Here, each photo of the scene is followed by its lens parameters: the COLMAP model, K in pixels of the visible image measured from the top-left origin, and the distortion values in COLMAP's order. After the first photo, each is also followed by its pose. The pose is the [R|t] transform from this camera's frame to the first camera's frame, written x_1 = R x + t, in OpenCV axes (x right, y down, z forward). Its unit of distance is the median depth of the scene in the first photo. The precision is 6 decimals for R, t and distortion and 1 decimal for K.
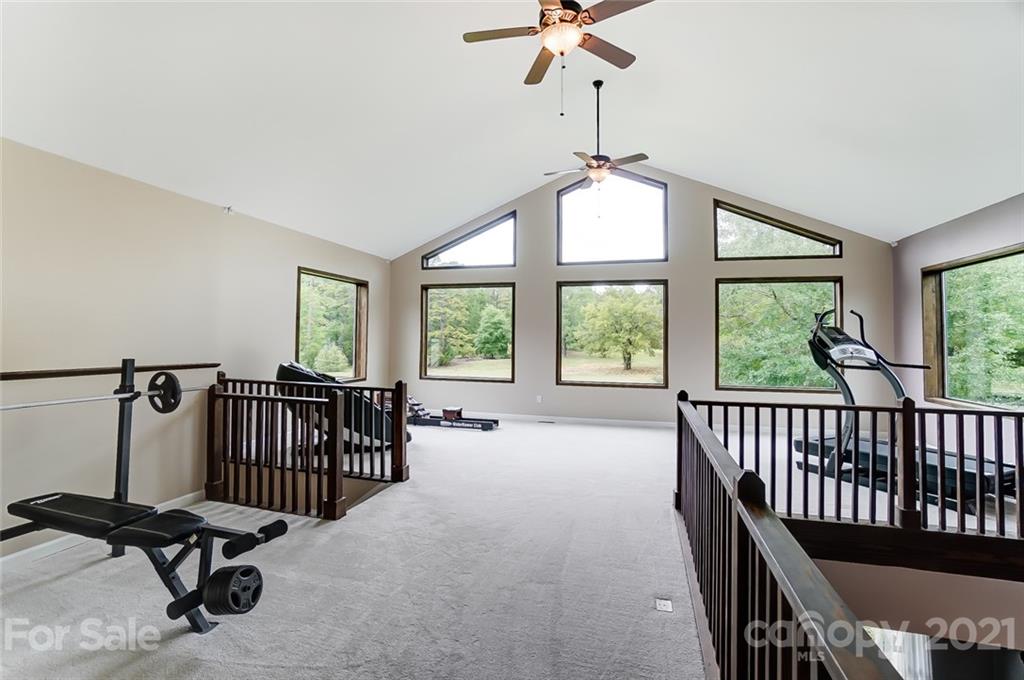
lens RADIAL K [[451.5, 0, 502.5], [0, 451.5, 332.7], [0, 0, 1]] dist [-0.033960, 0.007075]
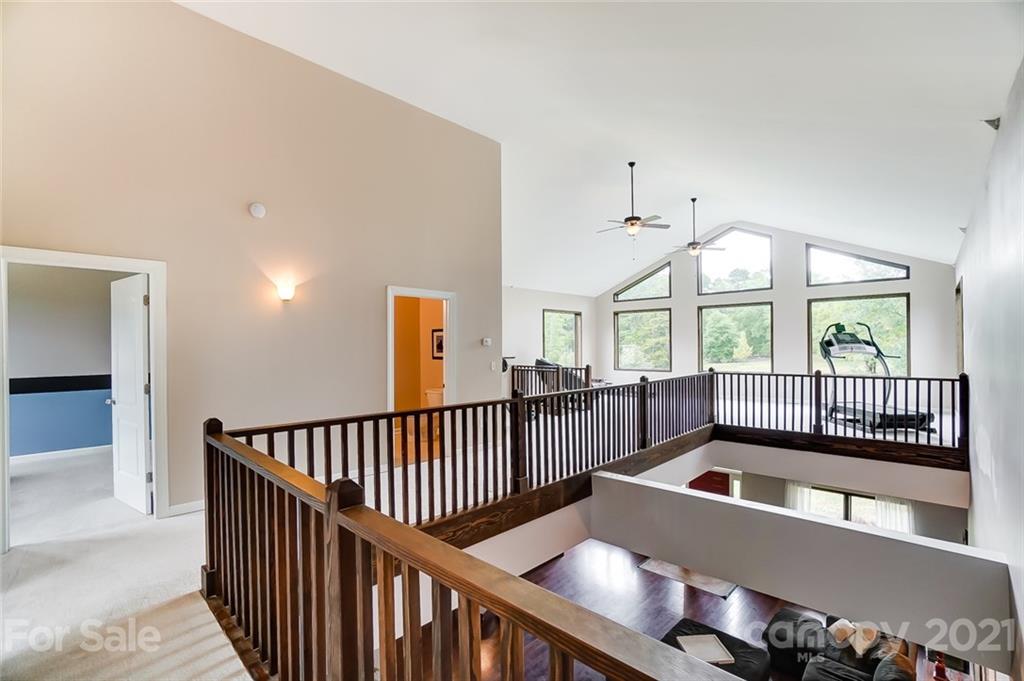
lens RADIAL K [[451.5, 0, 510.4], [0, 451.5, 345.9], [0, 0, 1]] dist [-0.033960, 0.007075]
pose [[0.877382, -0.019650, -0.479391, 0.294087], [0.026748, 0.999610, 0.007982, -0.007366], [0.479047, -0.019826, 0.877565, -0.654370]]
